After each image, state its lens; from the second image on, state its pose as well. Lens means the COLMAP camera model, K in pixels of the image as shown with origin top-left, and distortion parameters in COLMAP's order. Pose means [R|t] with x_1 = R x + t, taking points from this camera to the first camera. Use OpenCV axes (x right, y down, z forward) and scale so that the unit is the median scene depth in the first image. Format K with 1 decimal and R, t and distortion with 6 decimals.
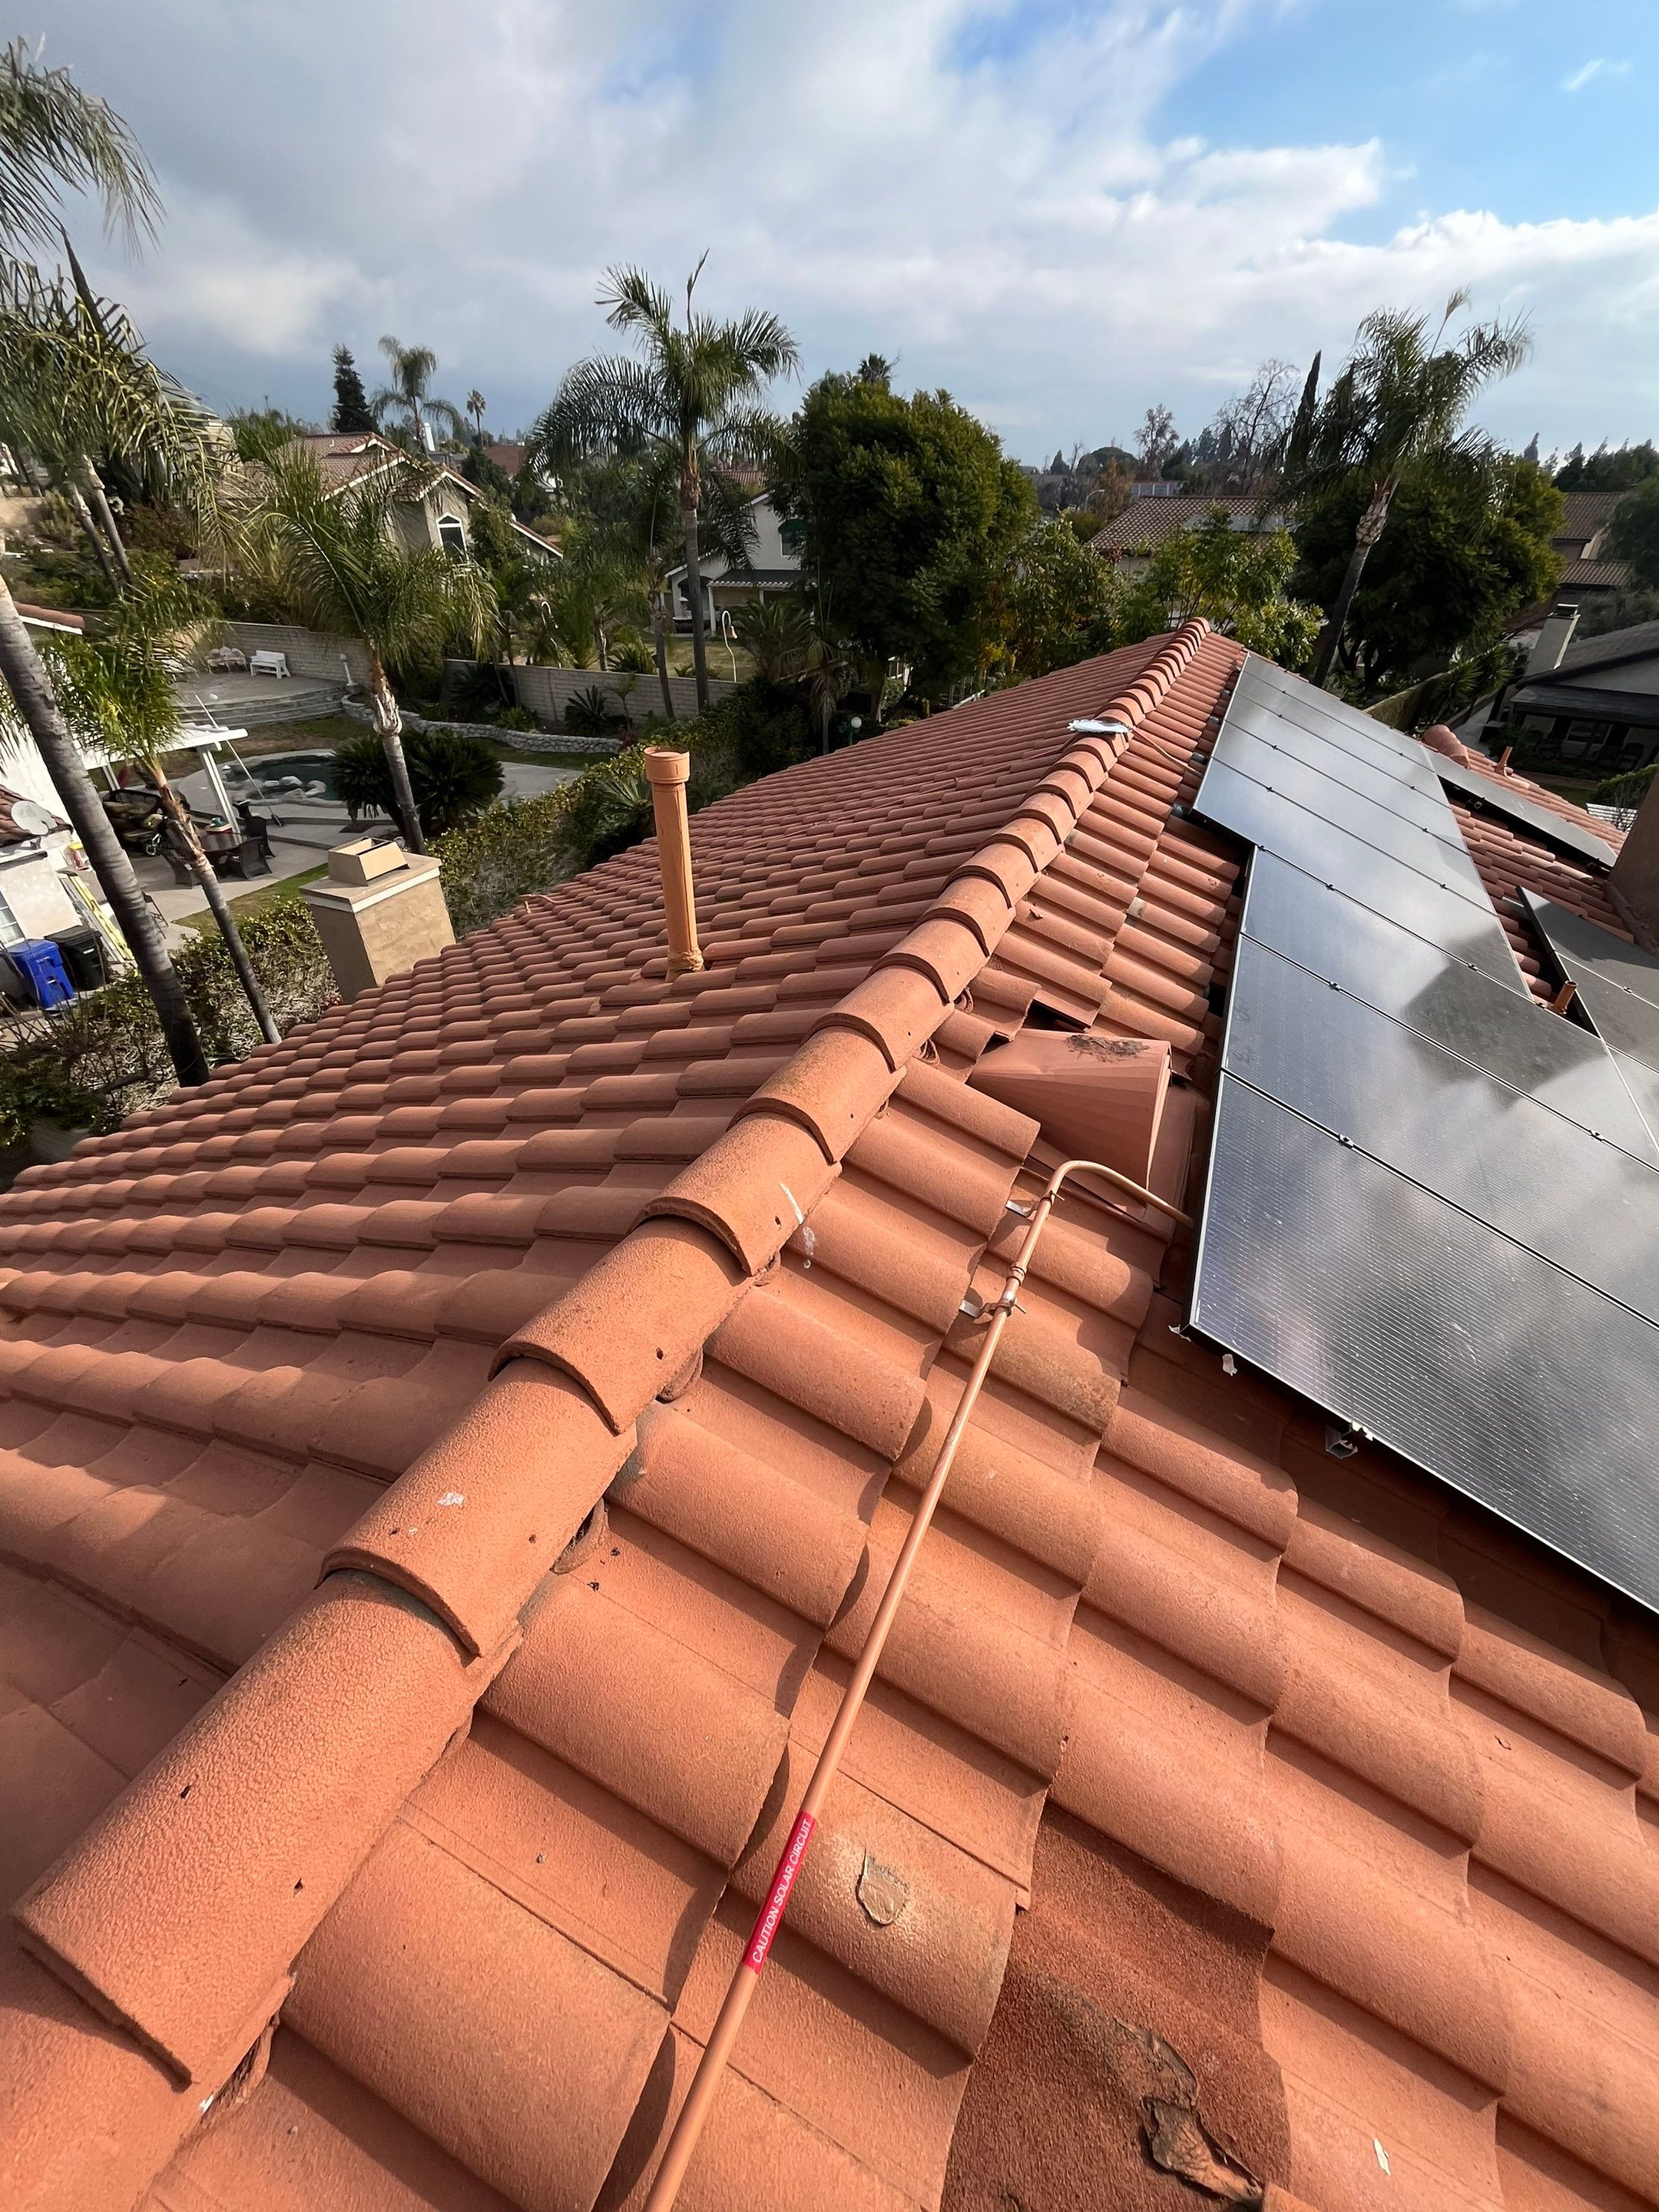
lens RADIAL K [[897.3, 0, 830.3], [0, 897.3, 1101.1], [0, 0, 1]] dist [-0.008223, 0.000706]
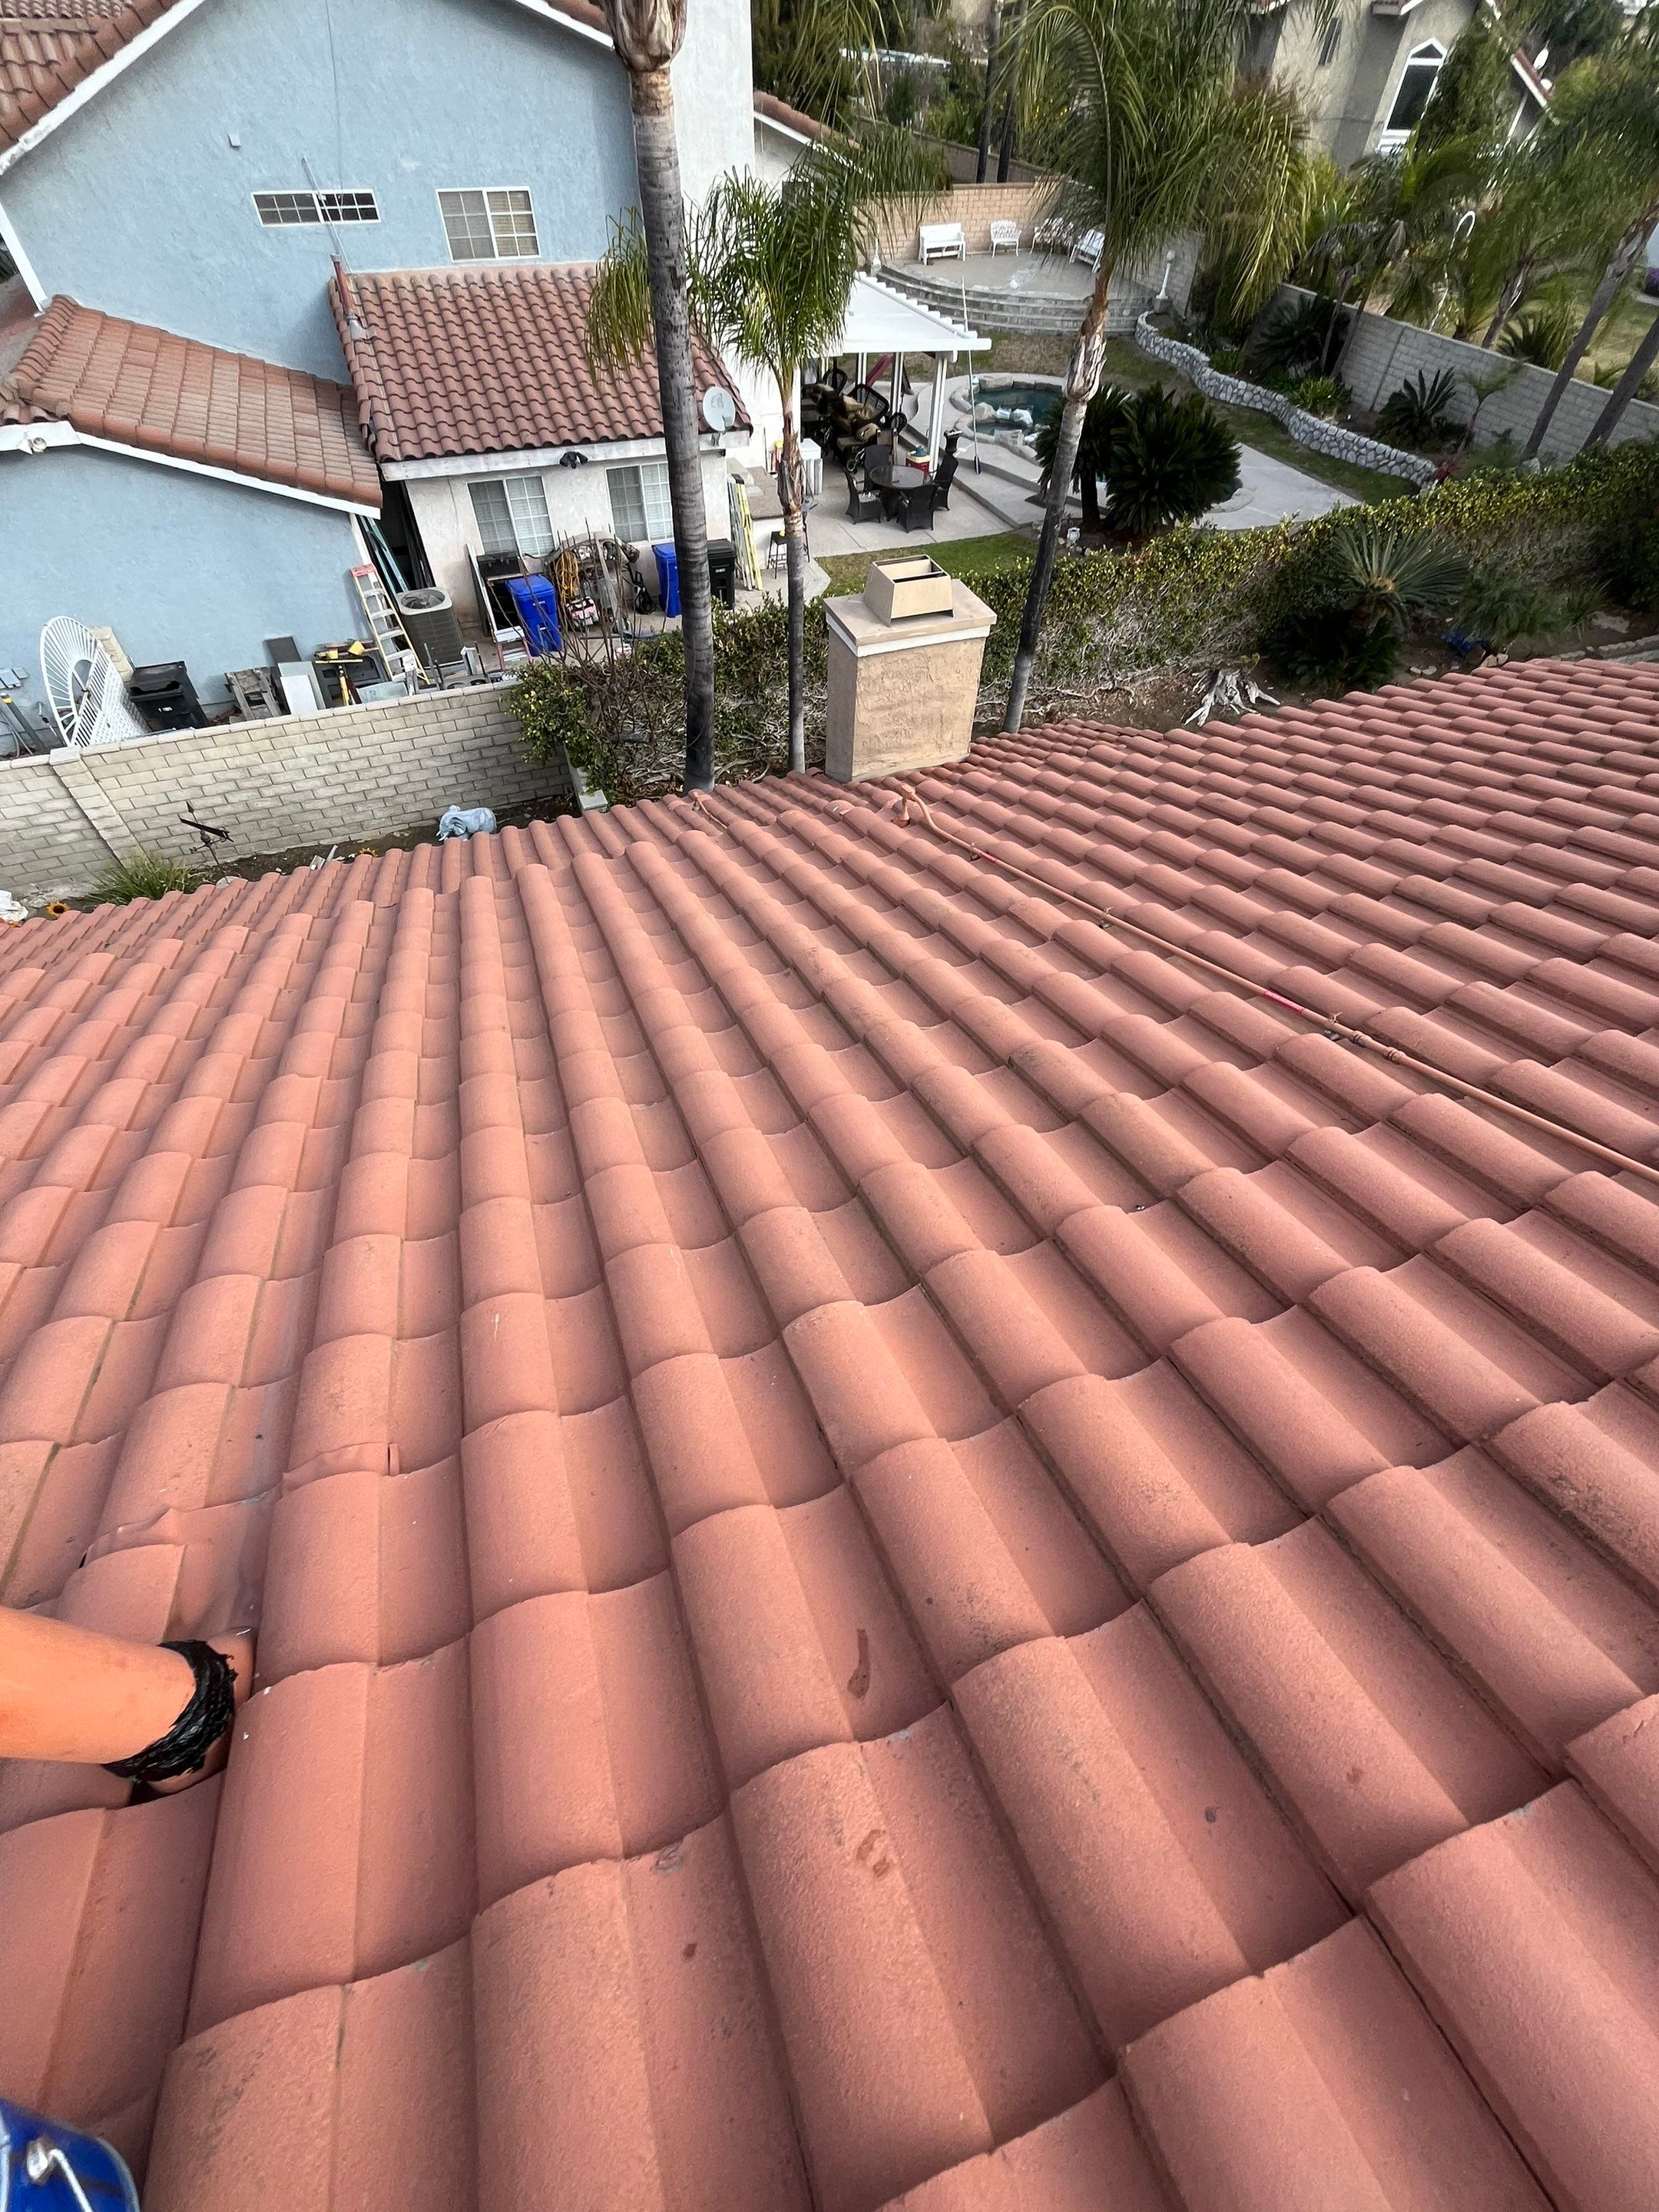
lens RADIAL K [[897.3, 0, 830.3], [0, 897.3, 1101.1], [0, 0, 1]] dist [-0.008223, 0.000706]
pose [[0.711345, 0.563015, -0.420716, 0.003008], [-0.417484, 0.820022, 0.391498, -0.081094], [0.565416, -0.102848, 0.818369, 0.127283]]
